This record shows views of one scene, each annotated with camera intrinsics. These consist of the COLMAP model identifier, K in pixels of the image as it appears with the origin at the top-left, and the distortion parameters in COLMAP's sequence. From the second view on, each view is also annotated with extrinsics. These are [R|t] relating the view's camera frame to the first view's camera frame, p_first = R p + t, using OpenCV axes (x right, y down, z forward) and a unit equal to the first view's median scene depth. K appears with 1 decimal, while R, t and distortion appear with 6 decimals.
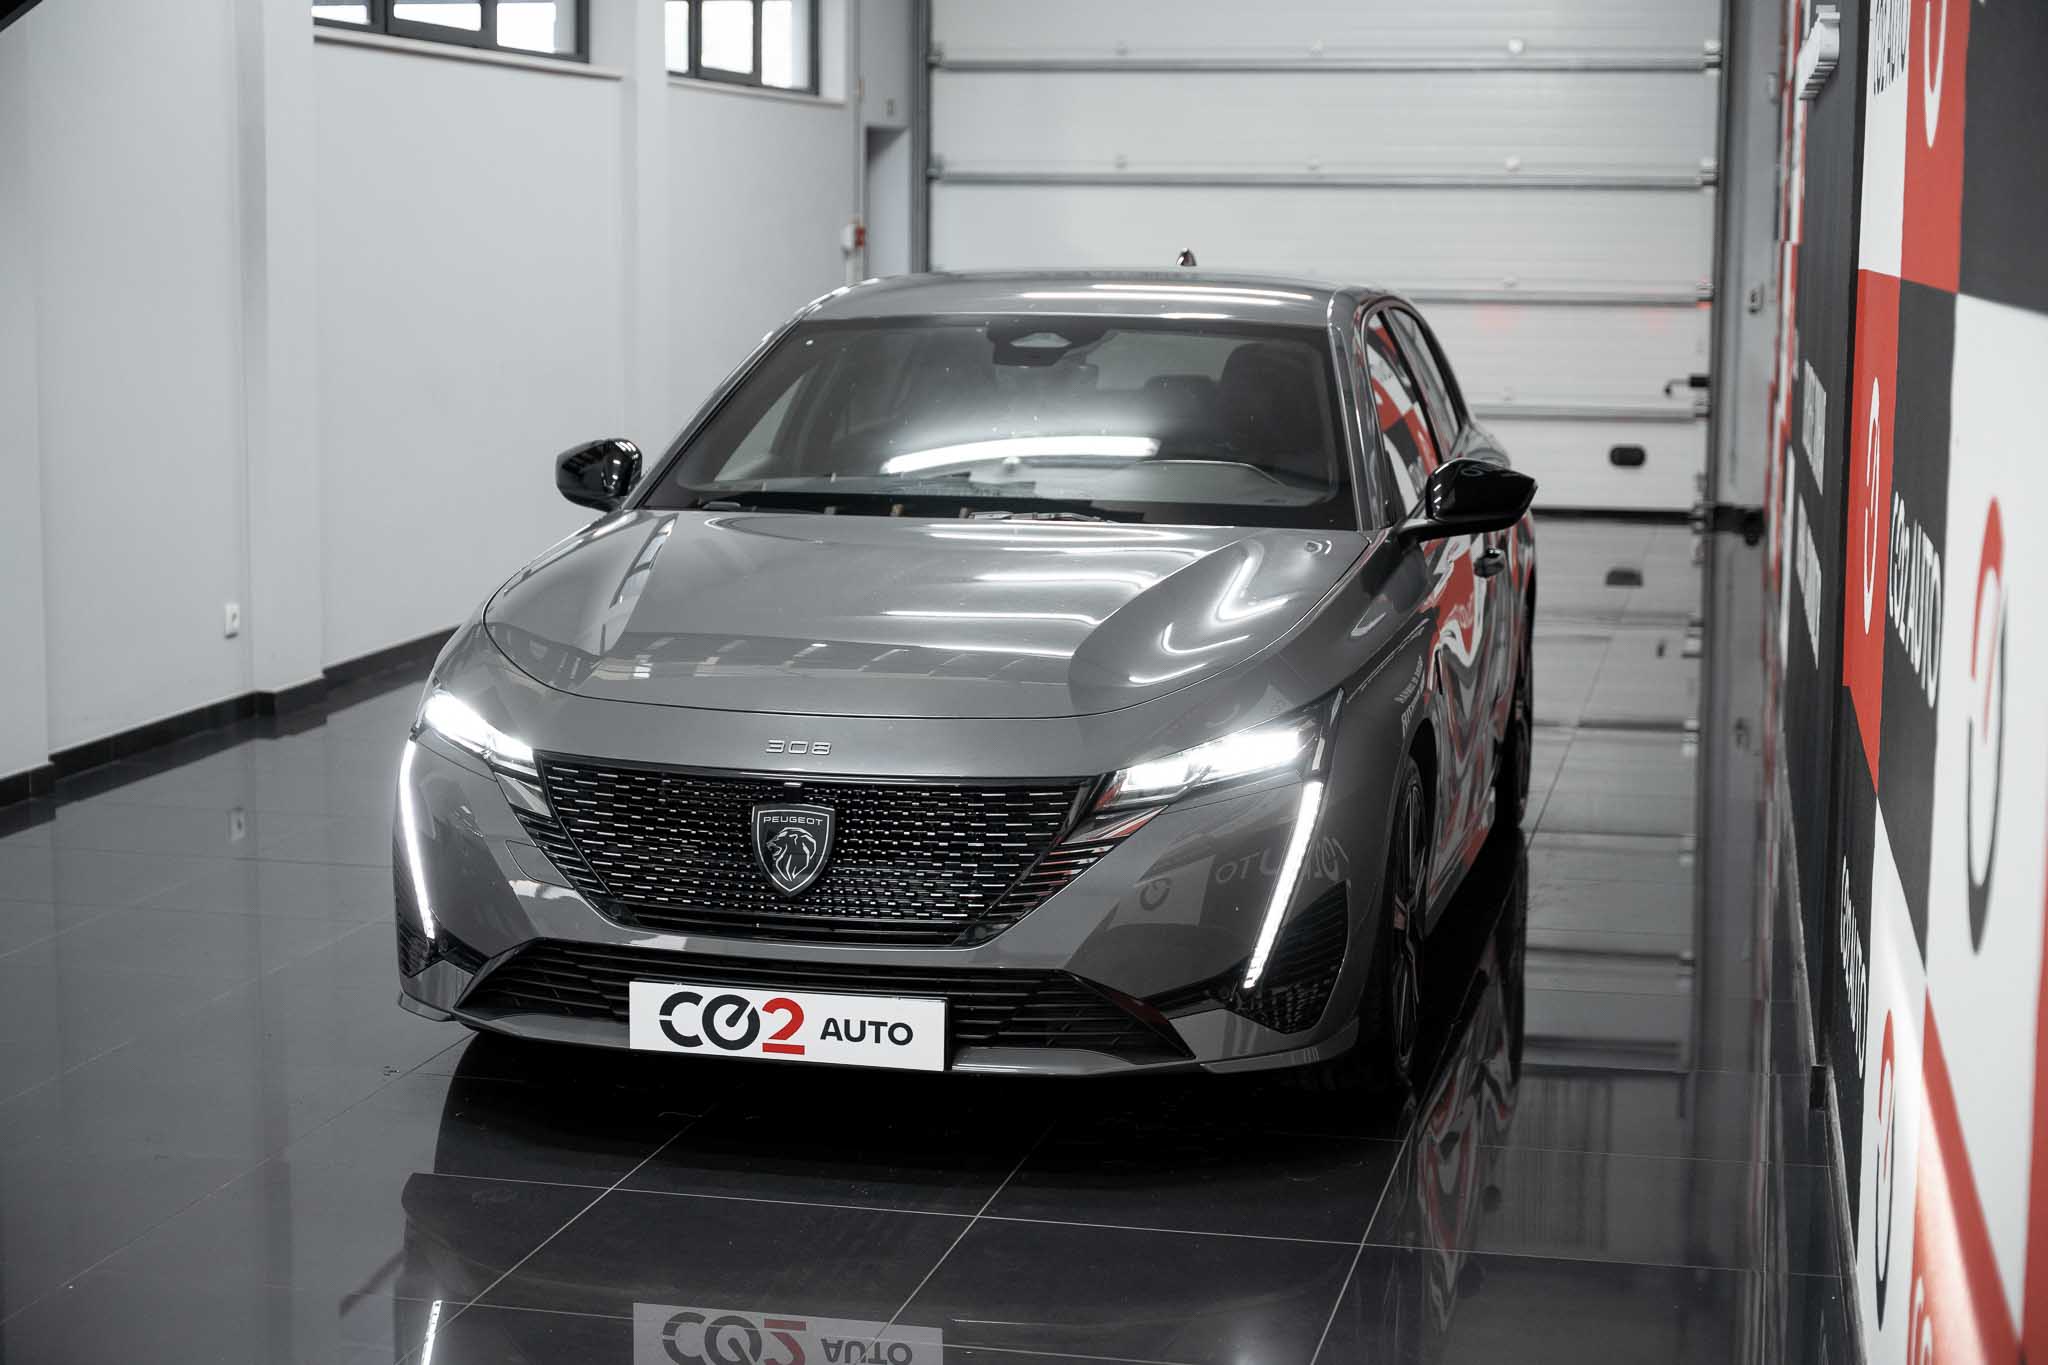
lens RADIAL K [[3211.7, 0, 1024.0], [0, 3211.7, 682.5], [0, 0, 1]] dist [-0.082915, 0.001900]
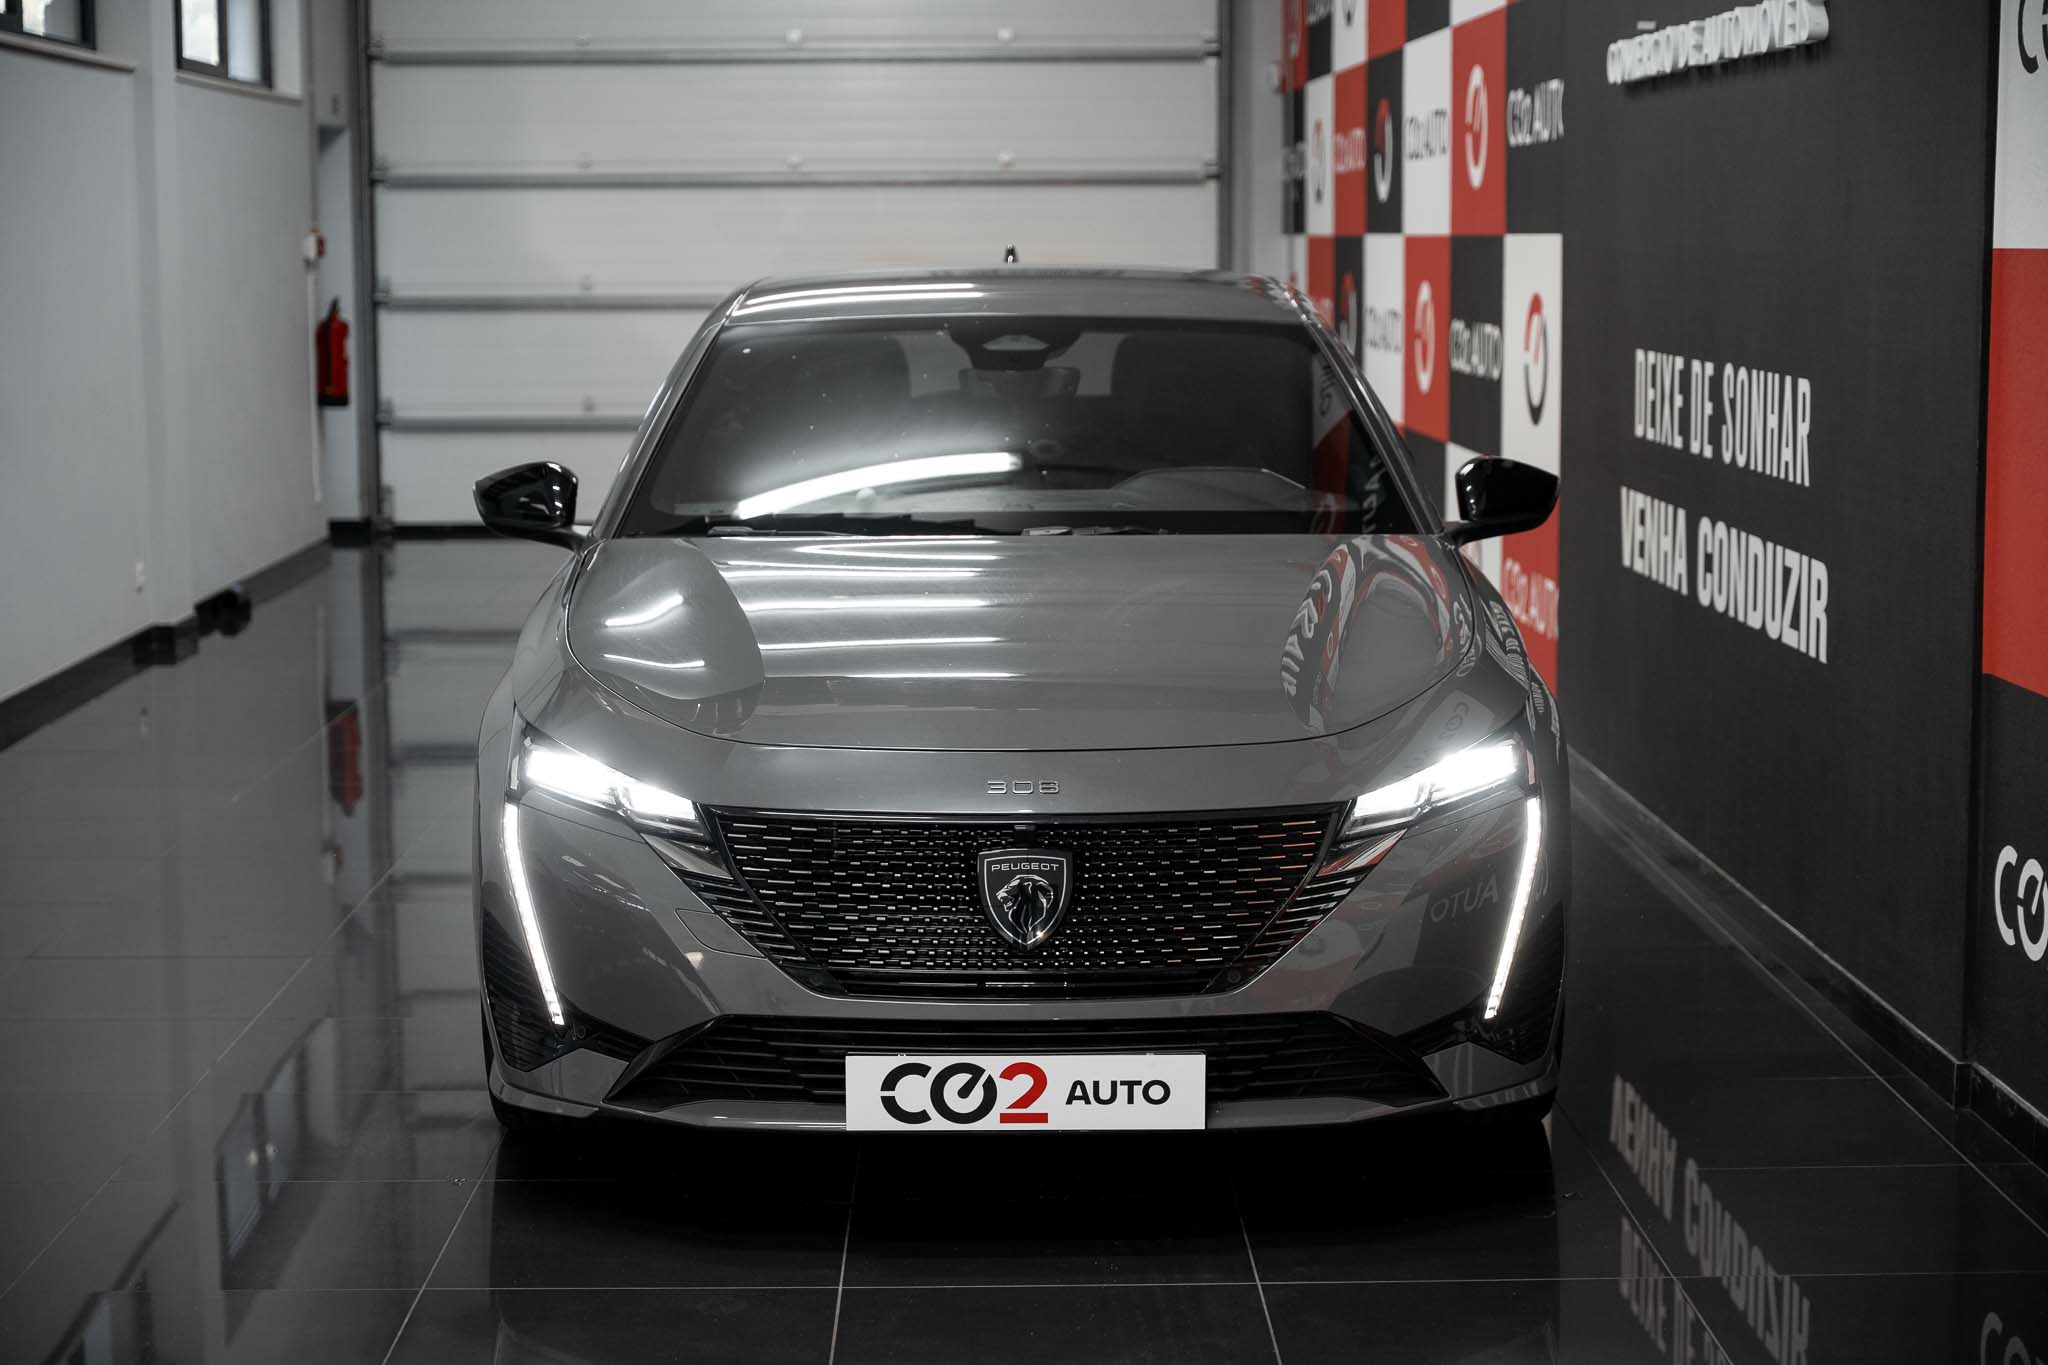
lens RADIAL K [[3428.1, 0, 1024.0], [0, 3428.1, 682.5], [0, 0, 1]] dist [-0.058946, 0.075853]
pose [[0.972895, -0.042525, 0.227302, -0.288929], [0.045016, 0.998969, -0.005786, -0.003787], [-0.226822, 0.015862, 0.973807, 0.049786]]
